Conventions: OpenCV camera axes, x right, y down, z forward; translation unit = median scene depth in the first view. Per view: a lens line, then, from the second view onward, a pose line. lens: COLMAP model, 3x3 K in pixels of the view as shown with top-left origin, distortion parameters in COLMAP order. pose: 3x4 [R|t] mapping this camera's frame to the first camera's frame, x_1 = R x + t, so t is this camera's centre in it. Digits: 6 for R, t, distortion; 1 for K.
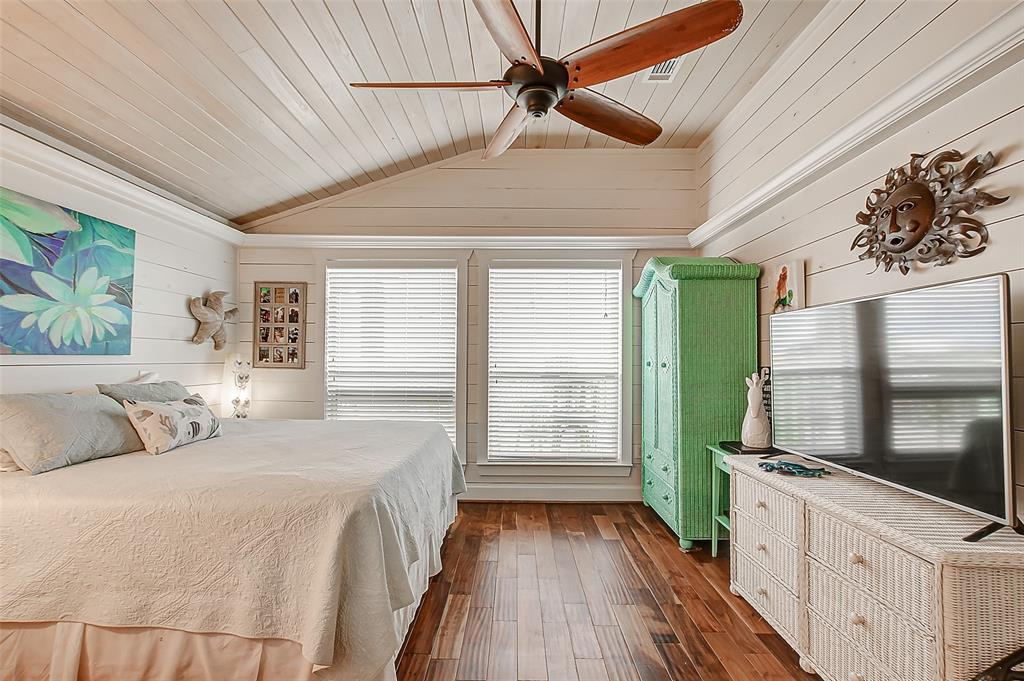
lens RADIAL K [[479.0, 0, 508.5], [0, 479.0, 344.0], [0, 0, 1]] dist [-0.009988, 0.004639]
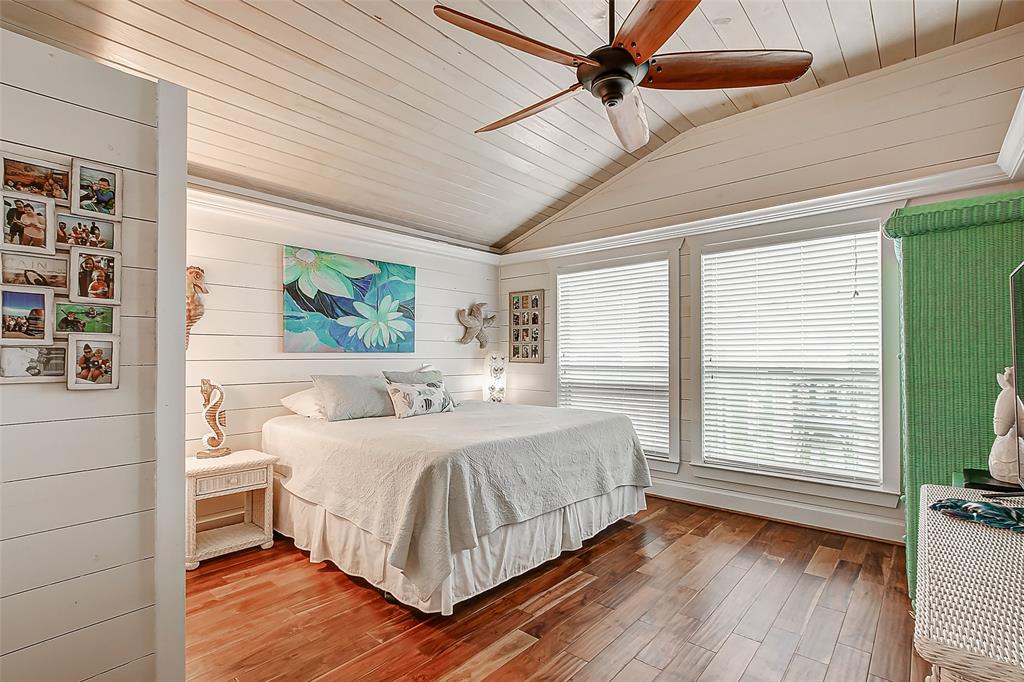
lens RADIAL K [[479.0, 0, 506.4], [0, 479.0, 344.3], [0, 0, 1]] dist [-0.009988, 0.004639]
pose [[0.759745, -0.024357, -0.649765, 0.296973], [0.027163, 0.999615, -0.005711, 0.011229], [0.649654, -0.013311, 0.760114, 0.053543]]
